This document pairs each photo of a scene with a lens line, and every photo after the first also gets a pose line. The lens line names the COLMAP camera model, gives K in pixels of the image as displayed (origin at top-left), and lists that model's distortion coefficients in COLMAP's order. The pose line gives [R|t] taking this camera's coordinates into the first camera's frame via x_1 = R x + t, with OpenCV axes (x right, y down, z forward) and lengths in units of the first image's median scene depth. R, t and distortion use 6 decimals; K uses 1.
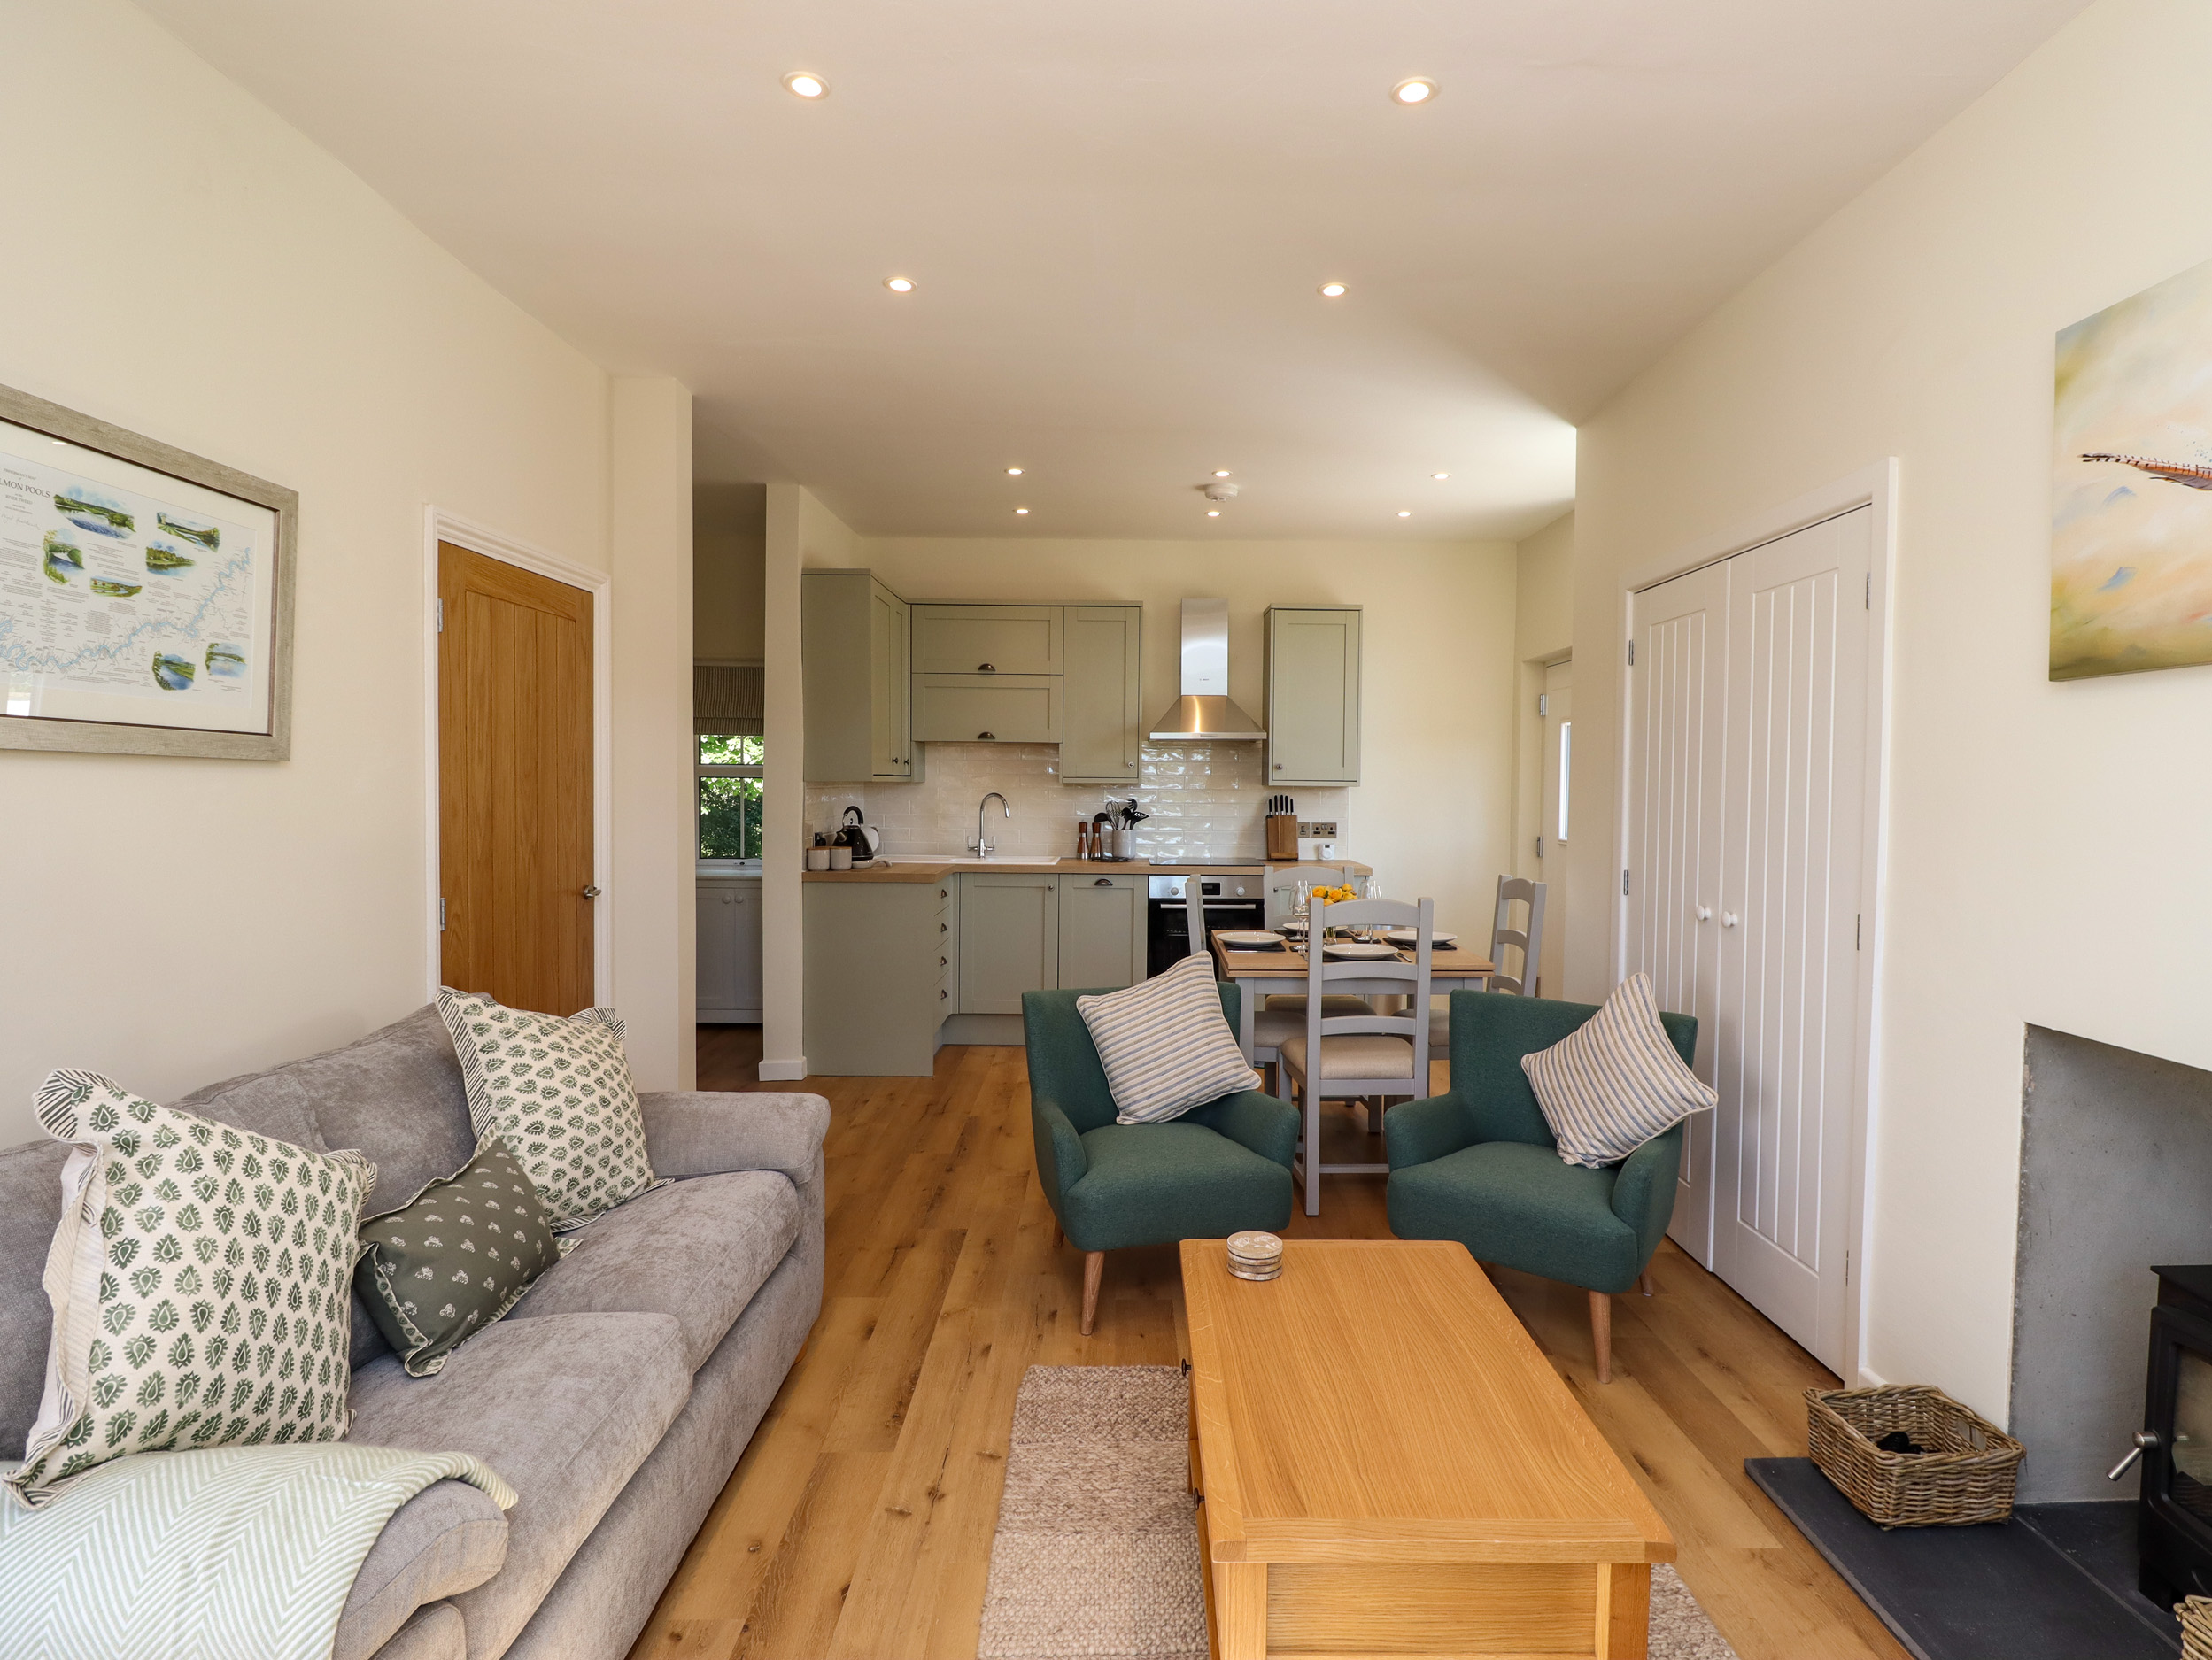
lens RADIAL K [[1155.0, 0, 1106.0], [0, 1155.0, 830.0], [0, 0, 1]] dist [-0.003212, -0.015502]
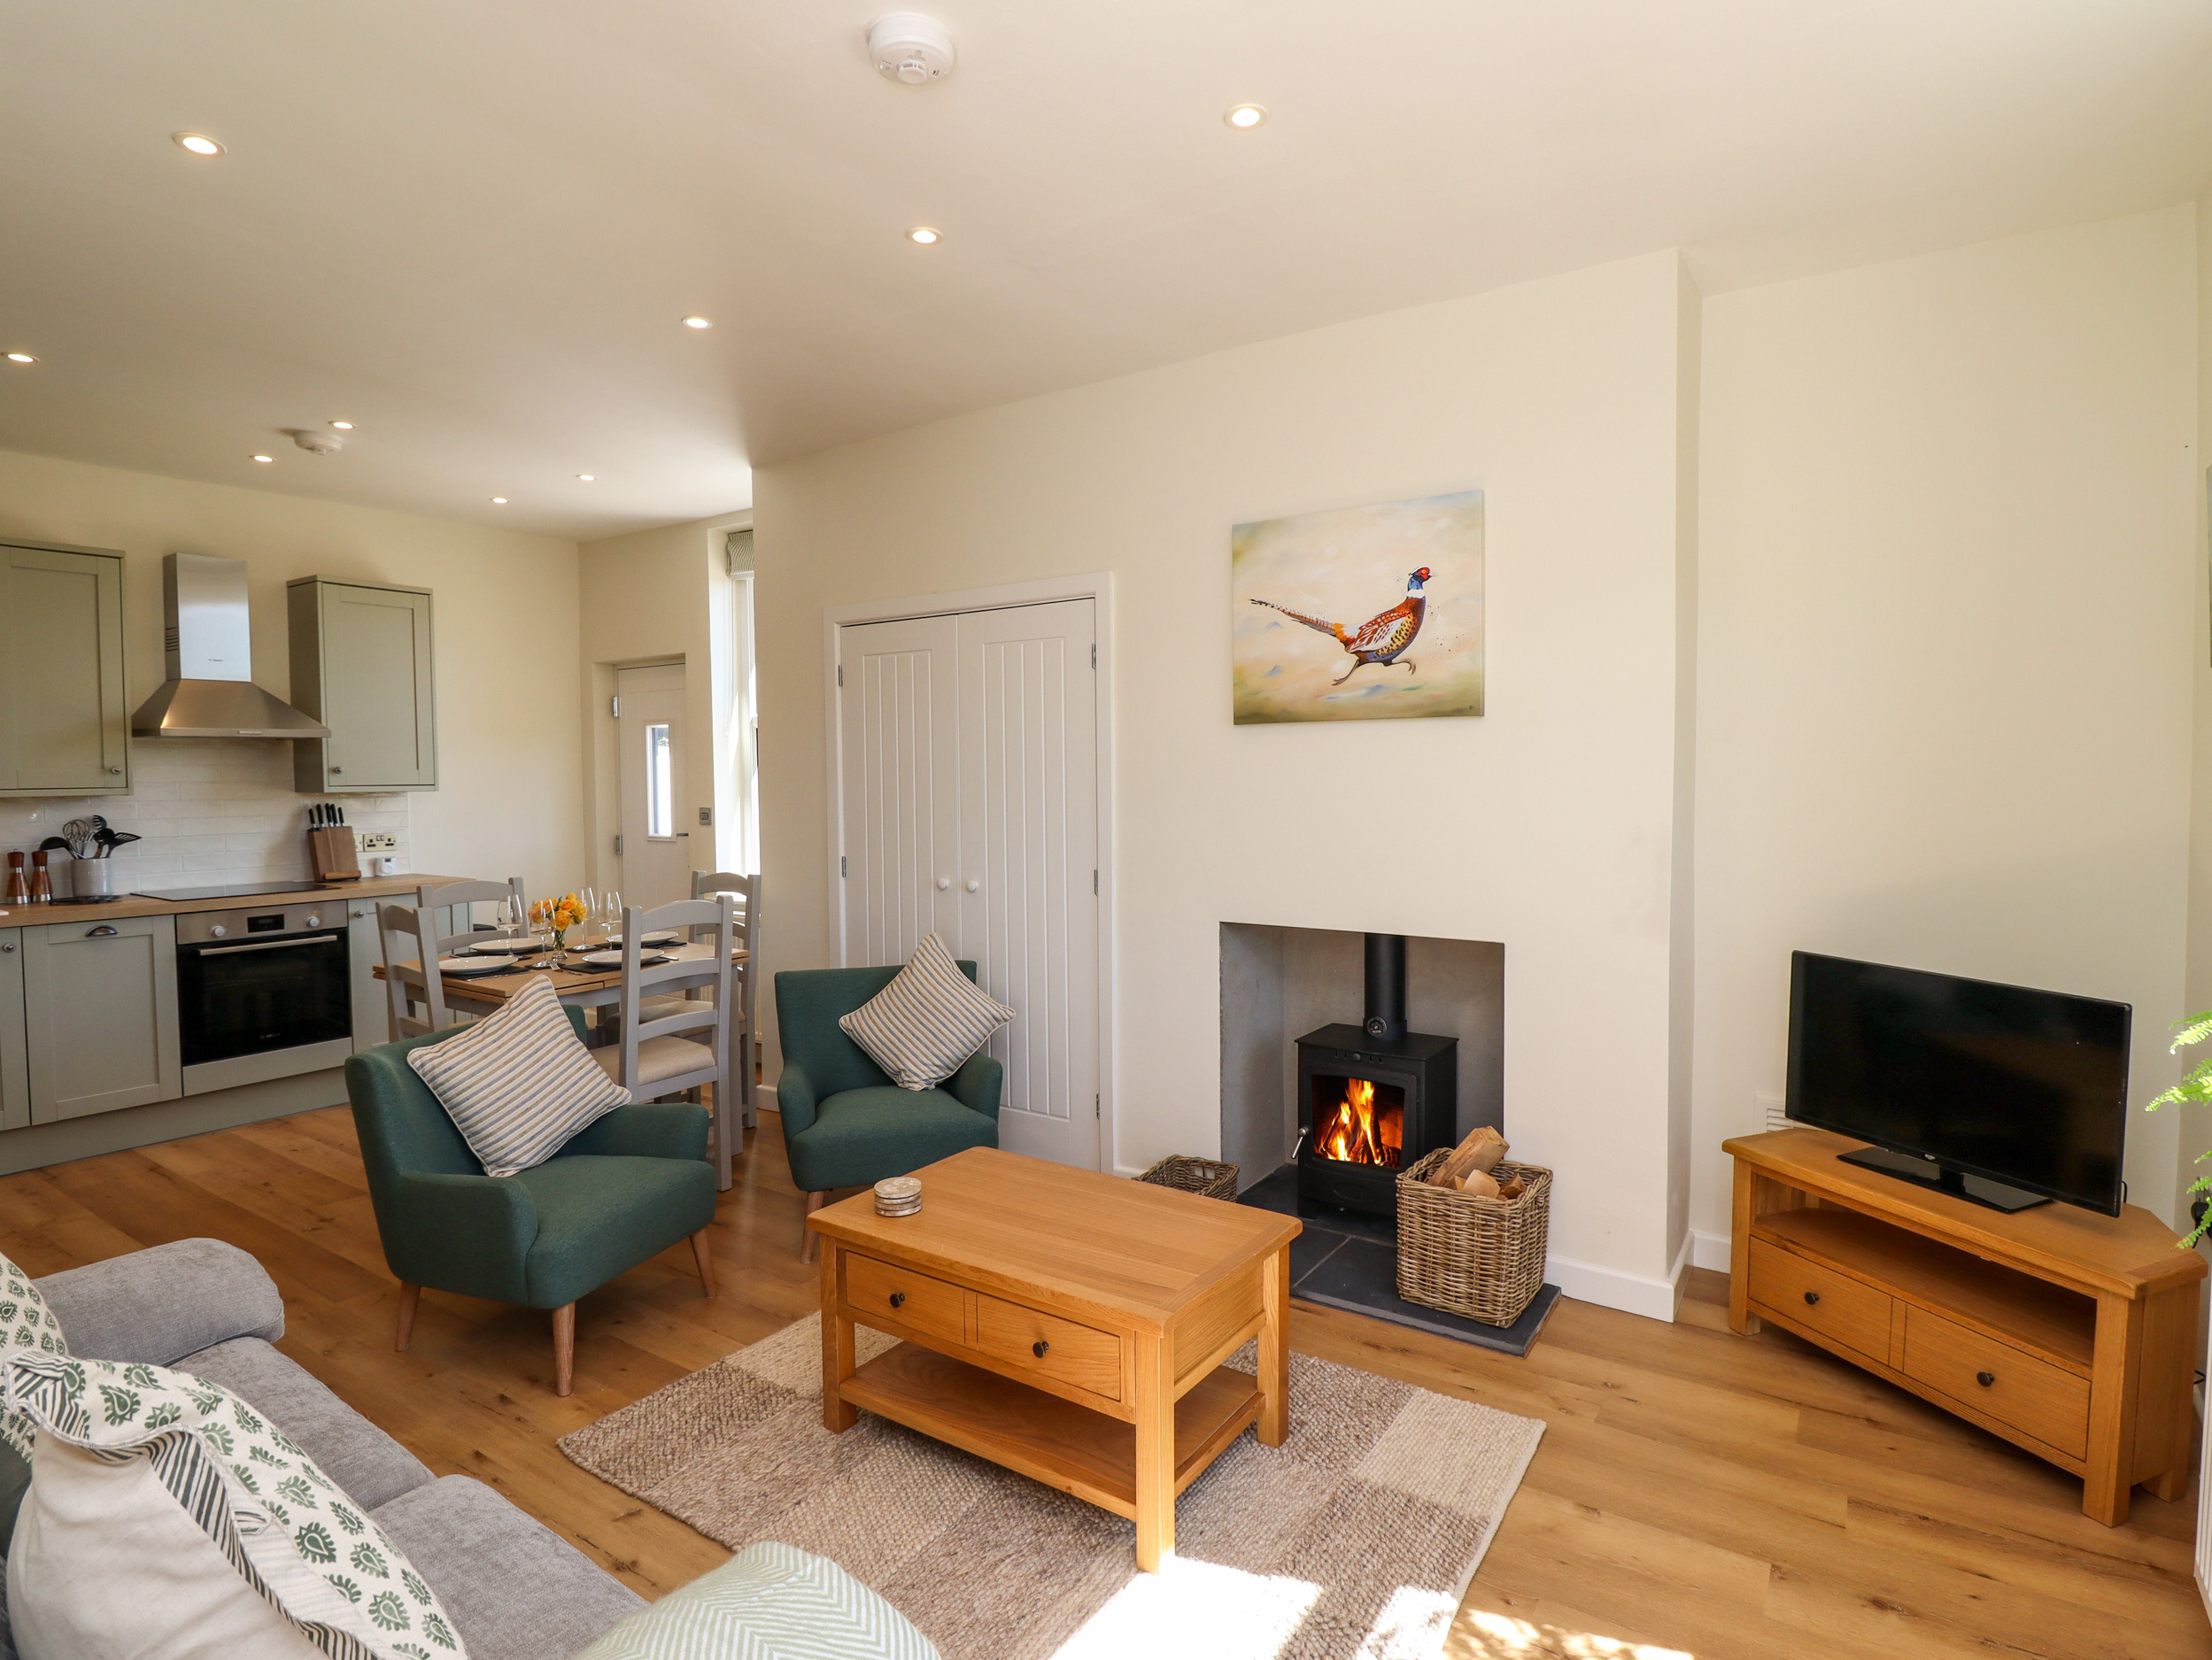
lens RADIAL K [[1179.8, 0, 1129.4], [0, 1179.8, 823.8], [0, 0, 1]] dist [0.003669, -0.016126]
pose [[0.551633, -0.050526, 0.832555, -0.411113], [0.048398, 0.998421, 0.028525, -0.019681], [-0.832682, 0.024559, 0.553207, 0.071286]]
